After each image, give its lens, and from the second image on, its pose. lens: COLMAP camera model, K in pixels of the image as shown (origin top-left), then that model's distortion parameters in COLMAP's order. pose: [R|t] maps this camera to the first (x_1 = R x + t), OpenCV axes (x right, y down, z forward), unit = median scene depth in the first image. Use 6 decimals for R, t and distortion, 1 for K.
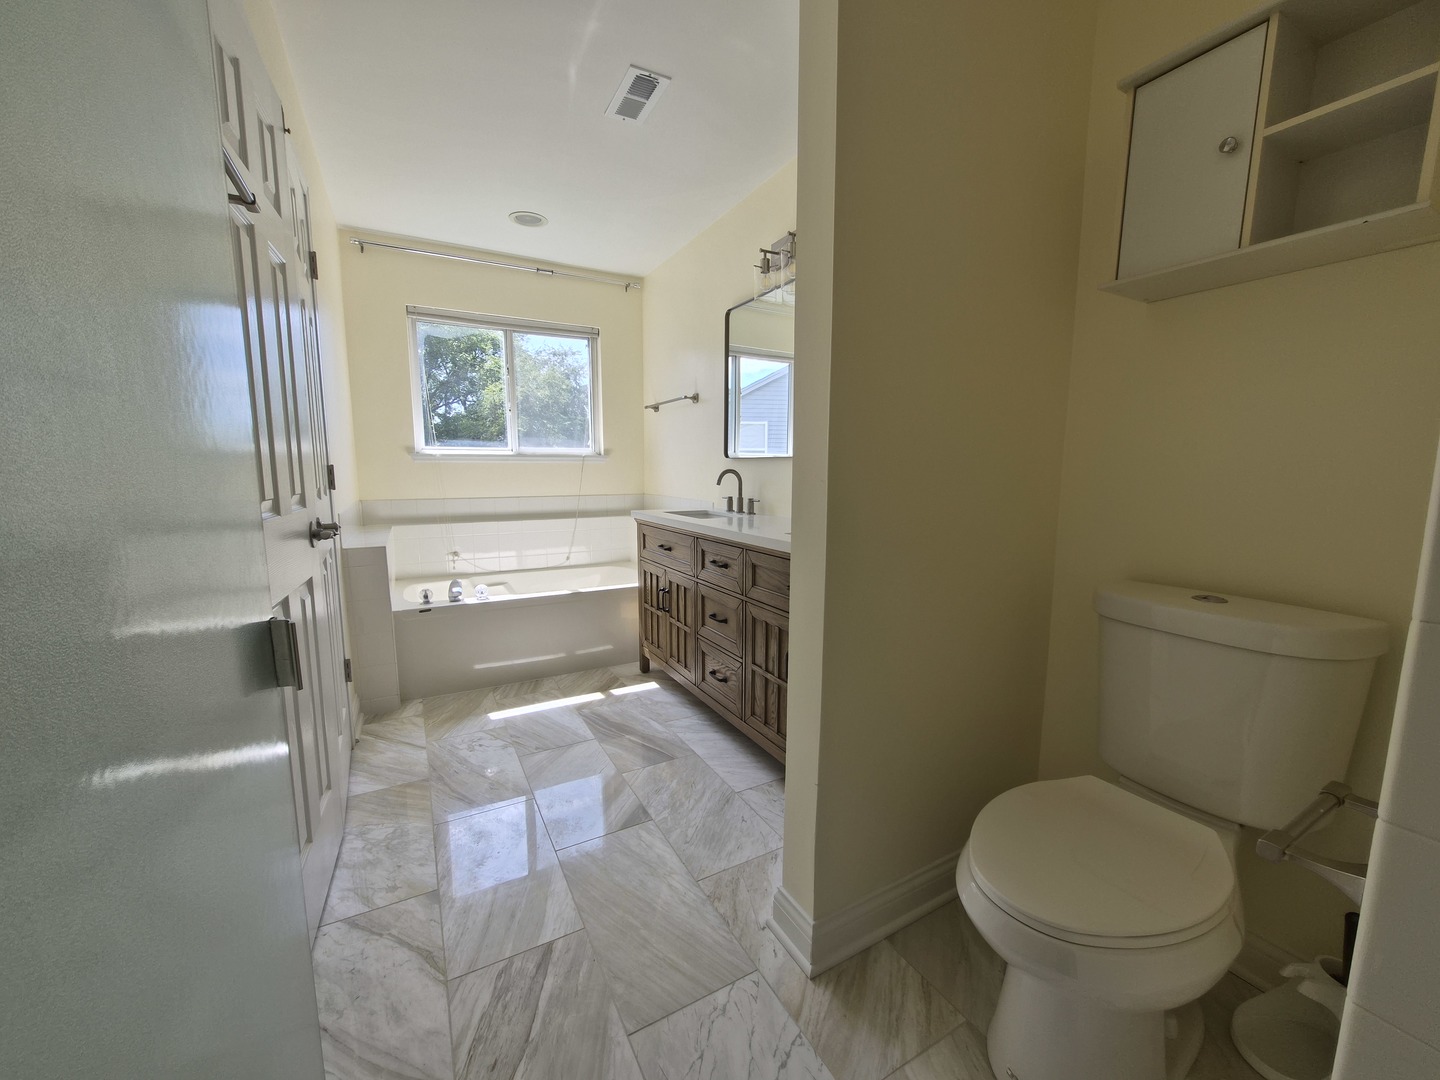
lens RADIAL K [[563.2, 0, 716.1], [0, 563.2, 542.9], [0, 0, 1]] dist [0.000634, -0.000627]
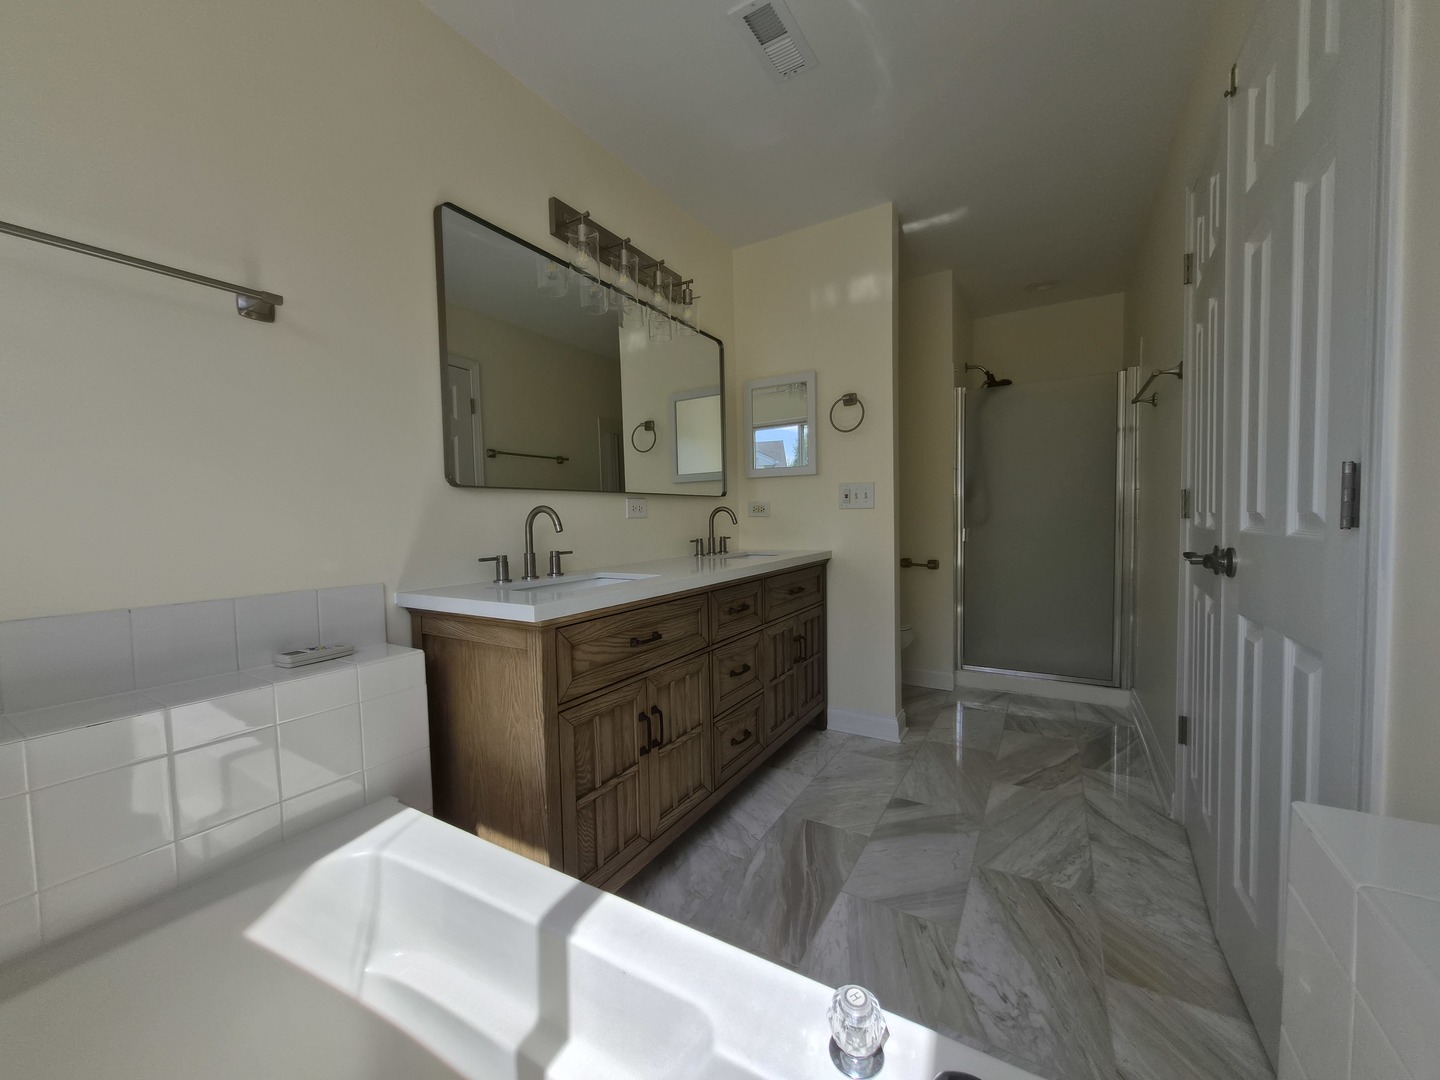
lens RADIAL K [[563.2, 0, 717.2], [0, 563.2, 541.7], [0, 0, 1]] dist [0.000634, -0.000627]
pose [[-0.506891, -0.035435, 0.861282, -0.741928], [0.130300, 0.984524, 0.117191, -0.176328], [-0.852105, 0.171628, -0.494429, 1.452997]]
